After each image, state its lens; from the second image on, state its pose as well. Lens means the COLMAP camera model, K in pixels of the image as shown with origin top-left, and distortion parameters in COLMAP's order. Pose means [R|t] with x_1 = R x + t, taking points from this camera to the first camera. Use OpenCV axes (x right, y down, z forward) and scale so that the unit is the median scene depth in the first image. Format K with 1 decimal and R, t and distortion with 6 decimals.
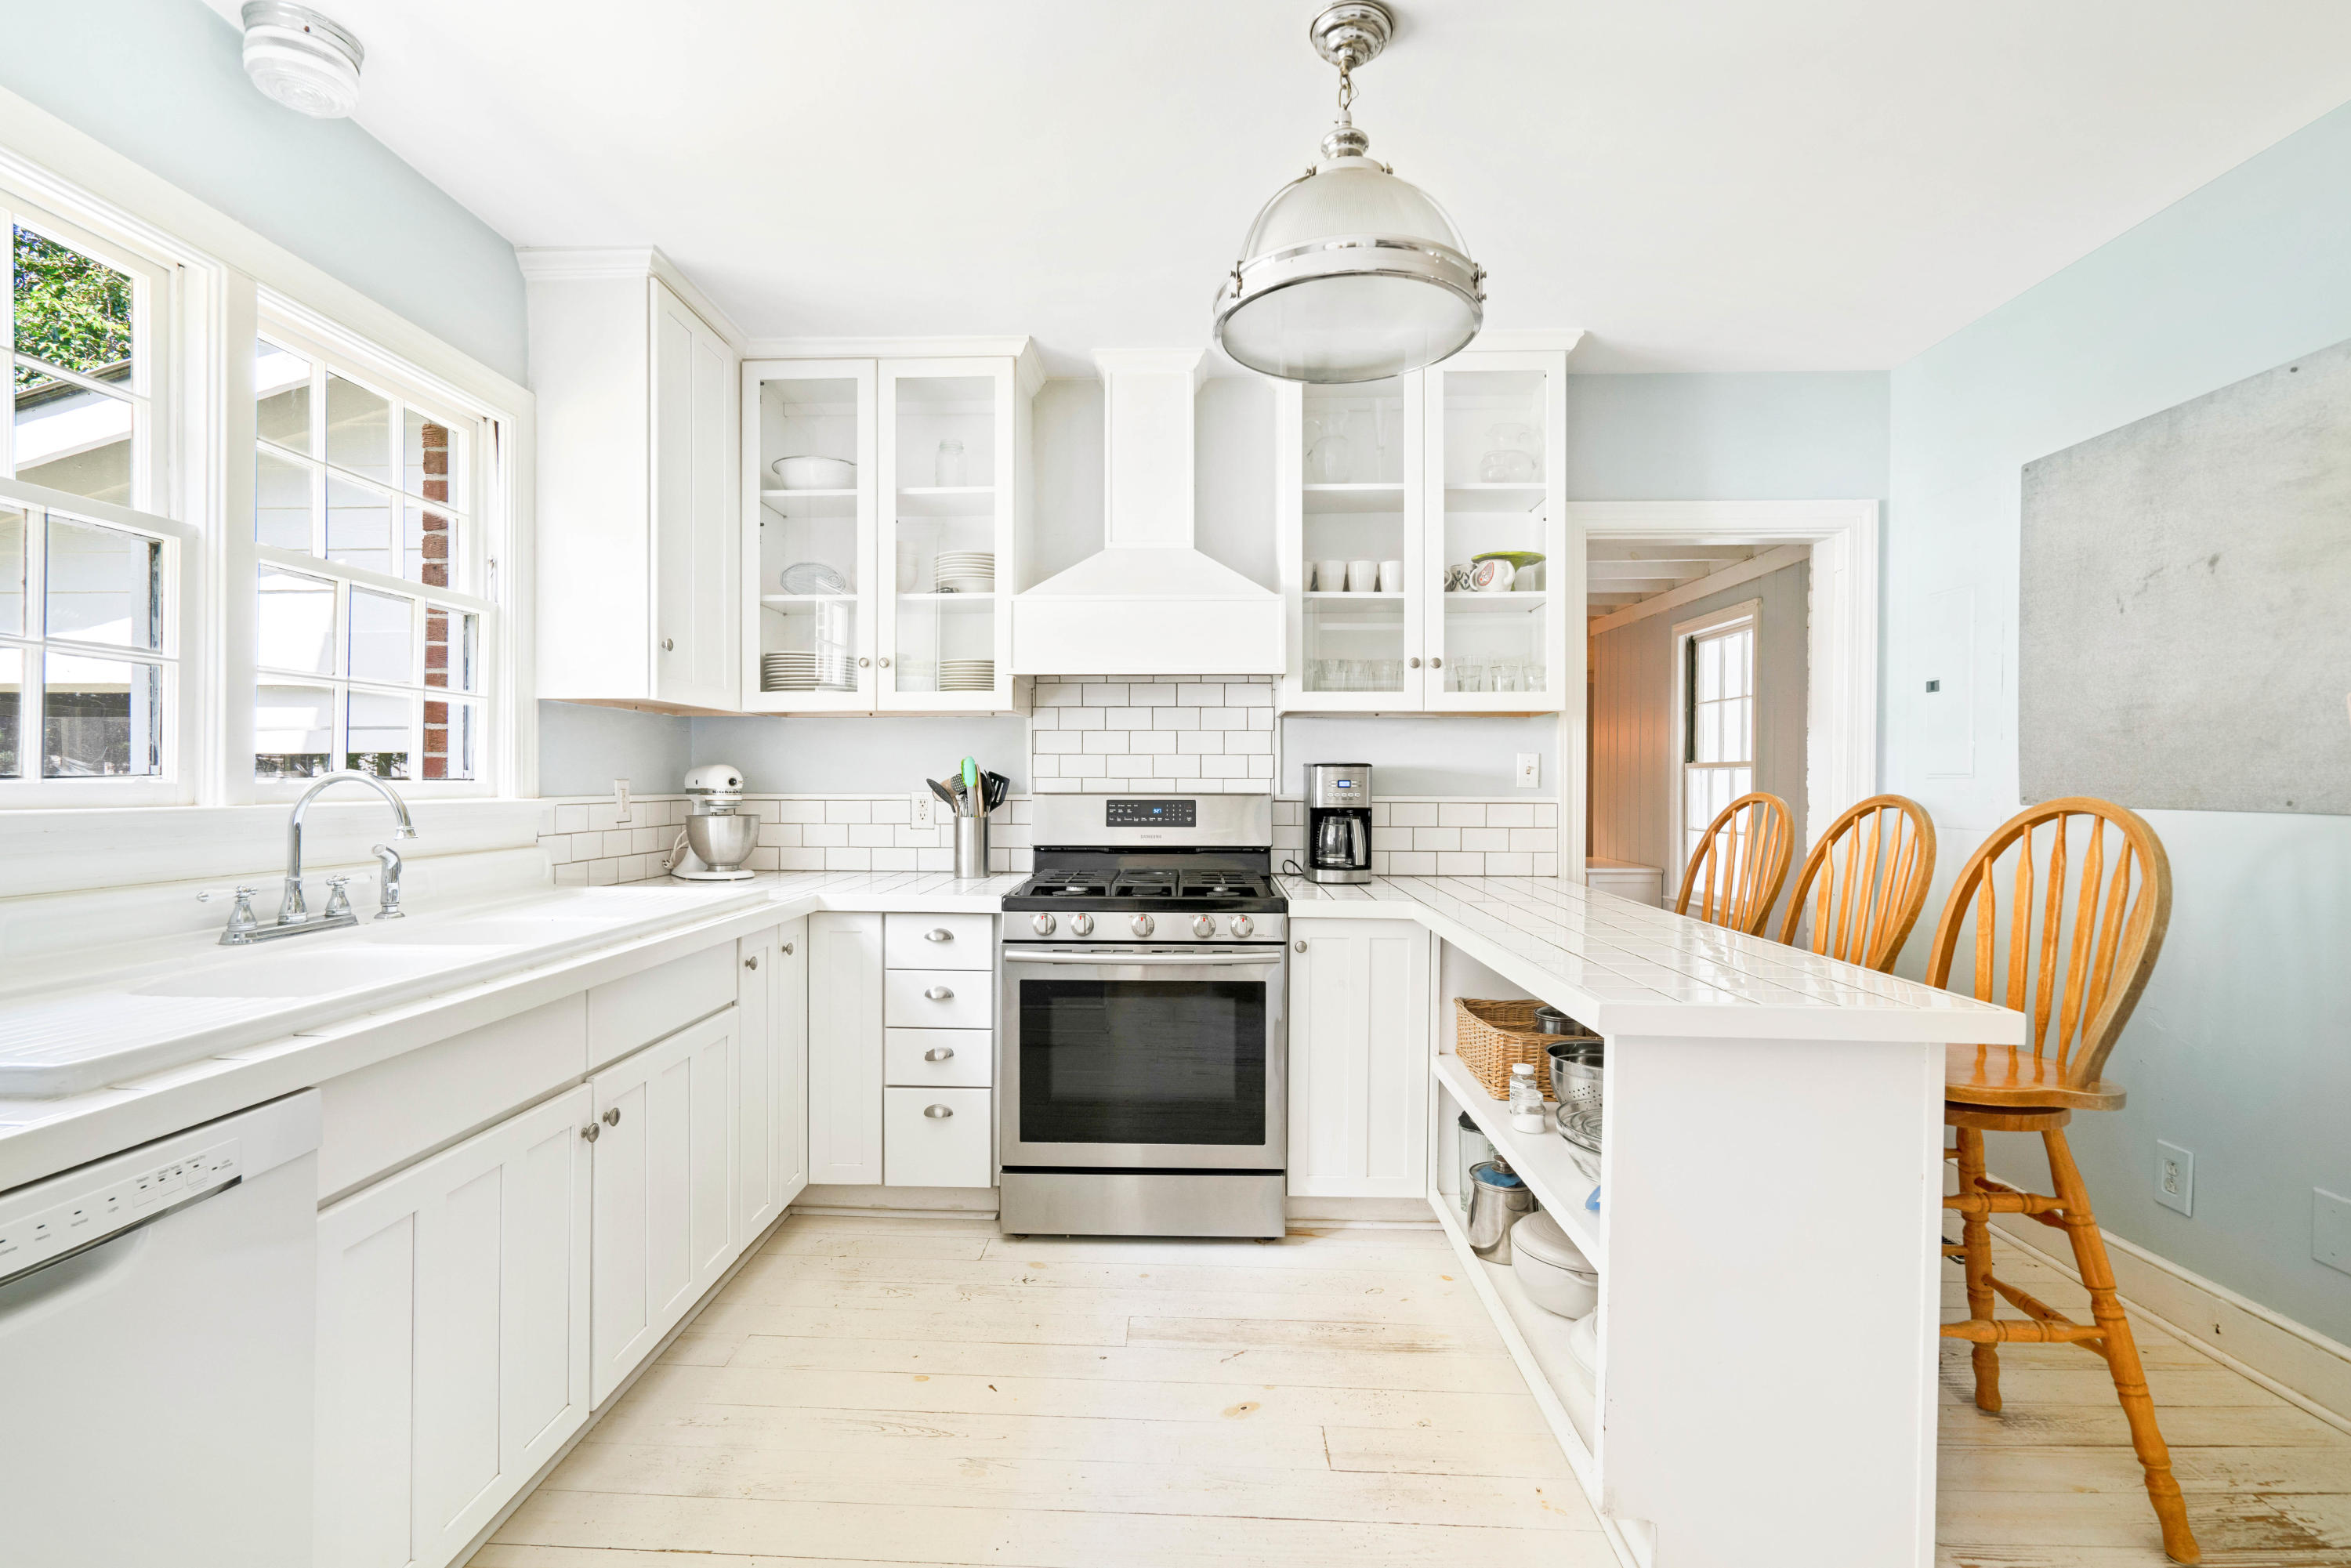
lens RADIAL K [[1042.9, 0, 1175.5], [0, 1042.9, 784.0], [0, 0, 1]] dist [0.000703, 0.000446]
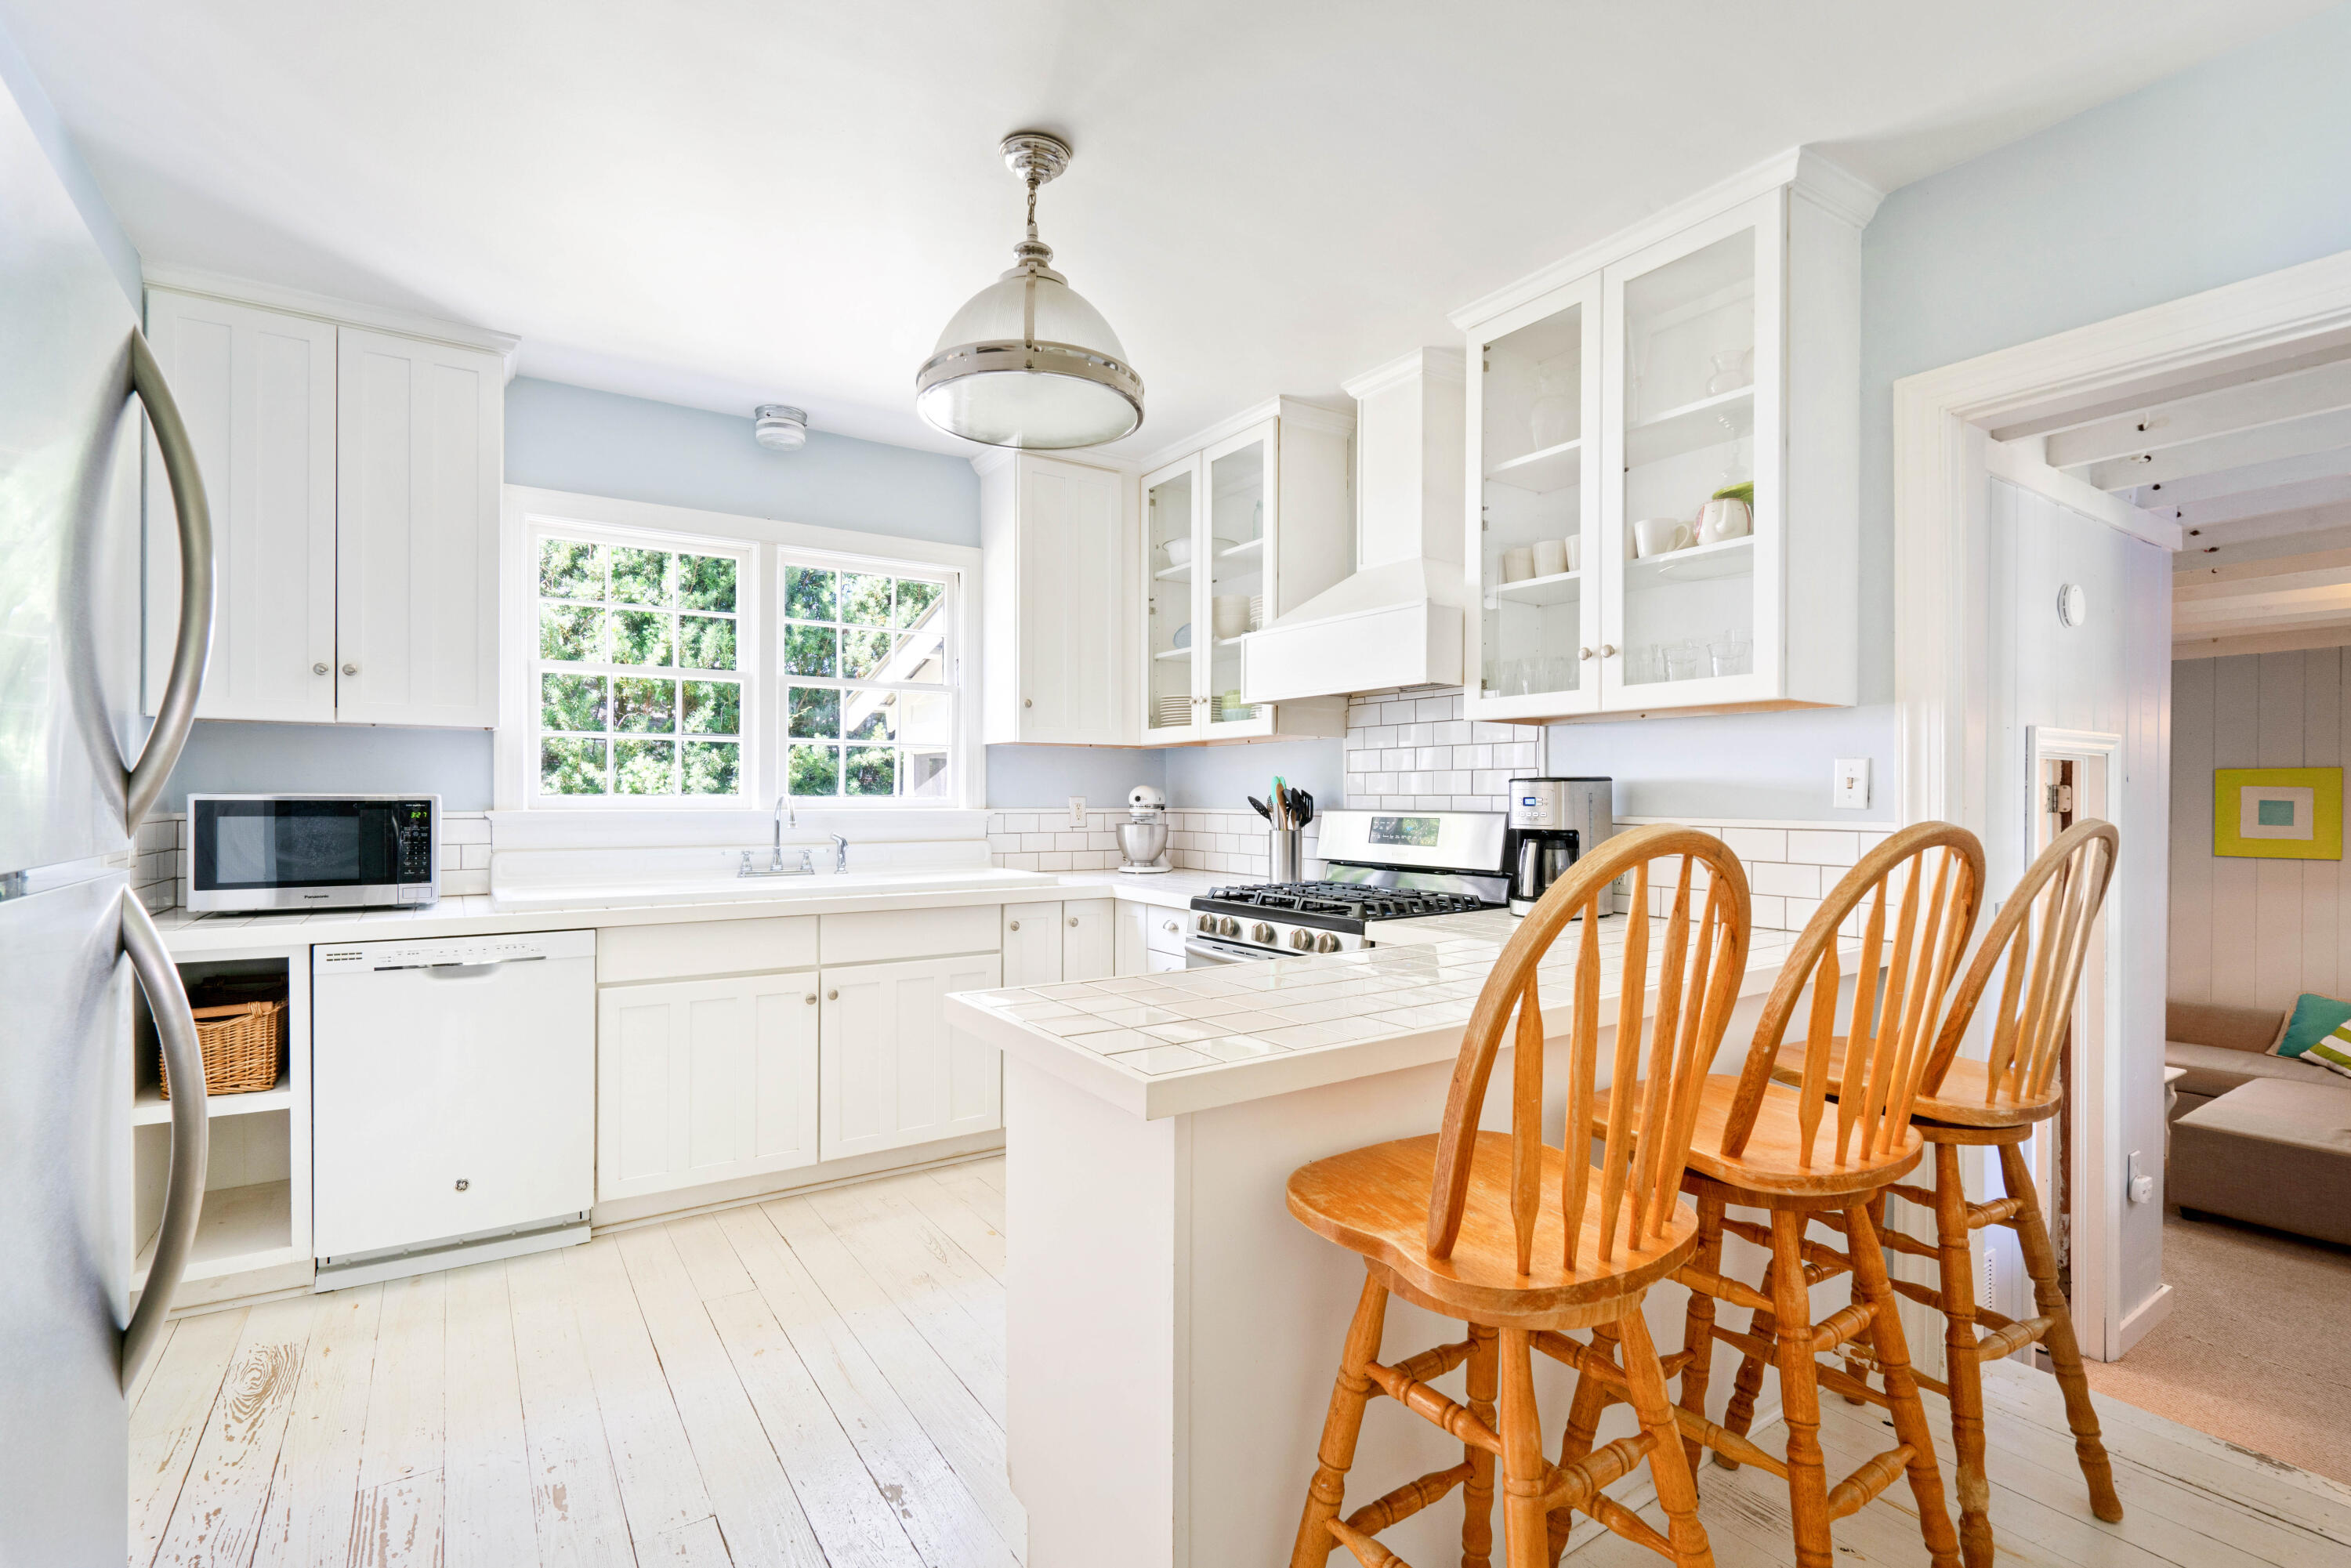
lens RADIAL K [[1070.0, 0, 1162.5], [0, 1070.0, 791.7], [0, 0, 1]] dist [-0.000648, 0.001326]
pose [[0.586734, -0.004520, -0.809767, 0.700674], [-0.003056, 0.999965, -0.007796, -0.000724], [0.809774, 0.007048, 0.586700, 0.239176]]
